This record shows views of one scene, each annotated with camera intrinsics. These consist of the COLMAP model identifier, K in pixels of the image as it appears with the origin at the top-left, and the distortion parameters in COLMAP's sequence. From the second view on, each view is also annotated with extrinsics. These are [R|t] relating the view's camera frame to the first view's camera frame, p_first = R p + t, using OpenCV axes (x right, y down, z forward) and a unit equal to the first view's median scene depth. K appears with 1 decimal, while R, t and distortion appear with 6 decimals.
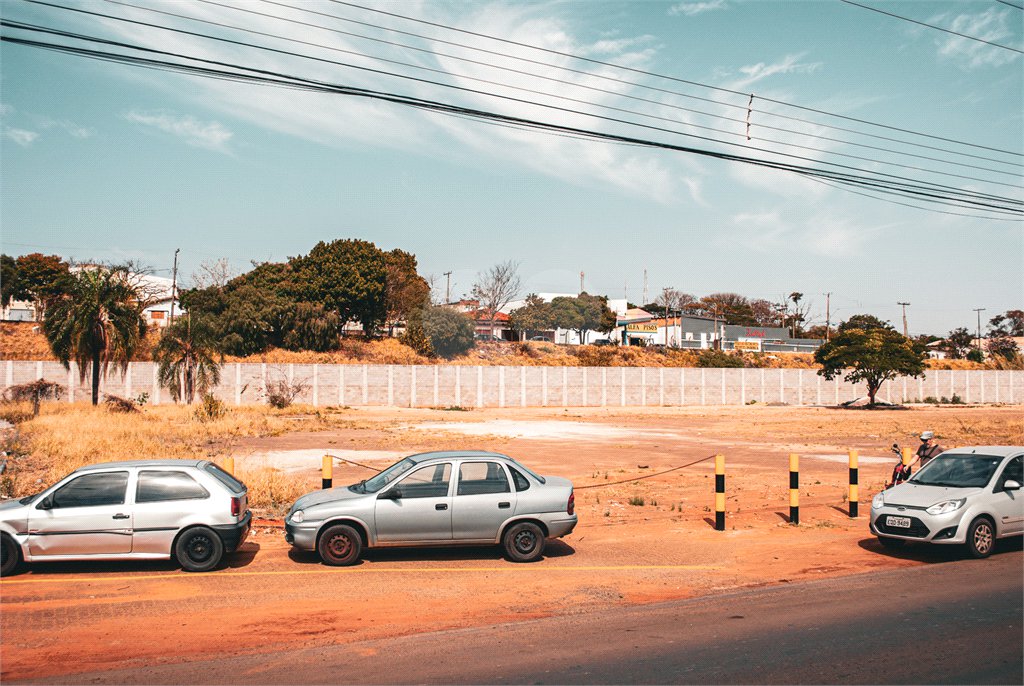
lens RADIAL K [[1102.0, 0, 560.5], [0, 1102.0, 293.9], [0, 0, 1]] dist [0.047611, 0.000000]
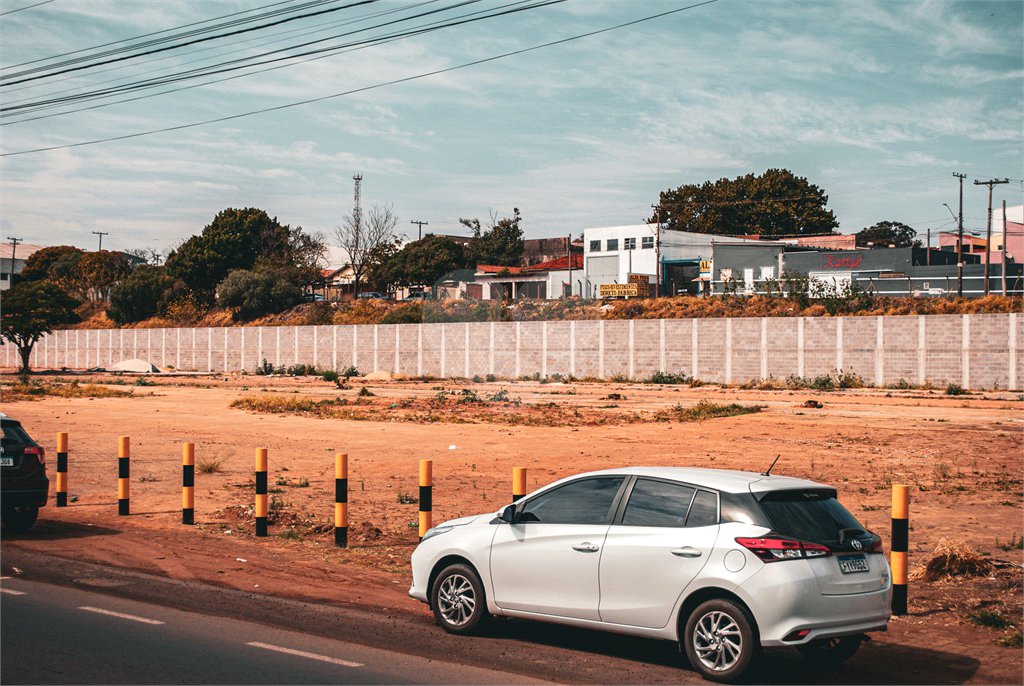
lens RADIAL K [[1402.3, 0, 508.1], [0, 1402.3, 337.5], [0, 0, 1]] dist [-0.043364, 0.000000]
pose [[0.302457, -0.008085, -0.953129, 1.213726], [0.074097, 0.997137, 0.015055, 0.075283], [0.950279, -0.075178, 0.302190, 0.893490]]
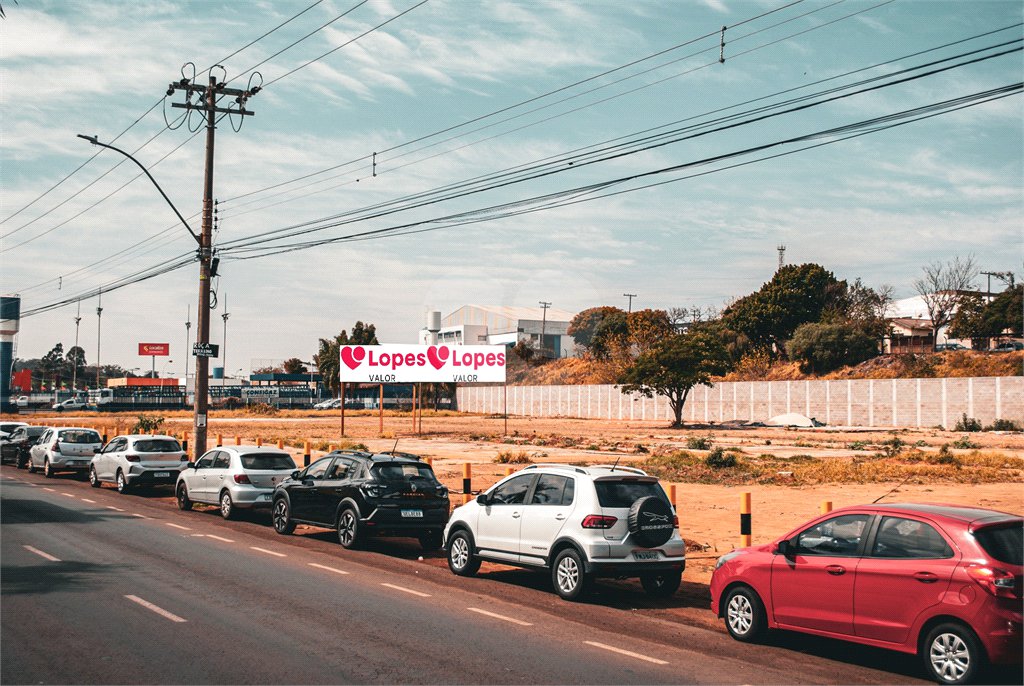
lens RADIAL K [[1188.6, 0, 510.3], [0, 1188.6, 344.5], [0, 0, 1]] dist [-0.066026, 0.000000]
pose [[0.006830, -0.046842, -0.998879, 1.006124], [0.076943, 0.995965, -0.046180, 0.063026], [0.997012, -0.076541, 0.010406, 0.755627]]
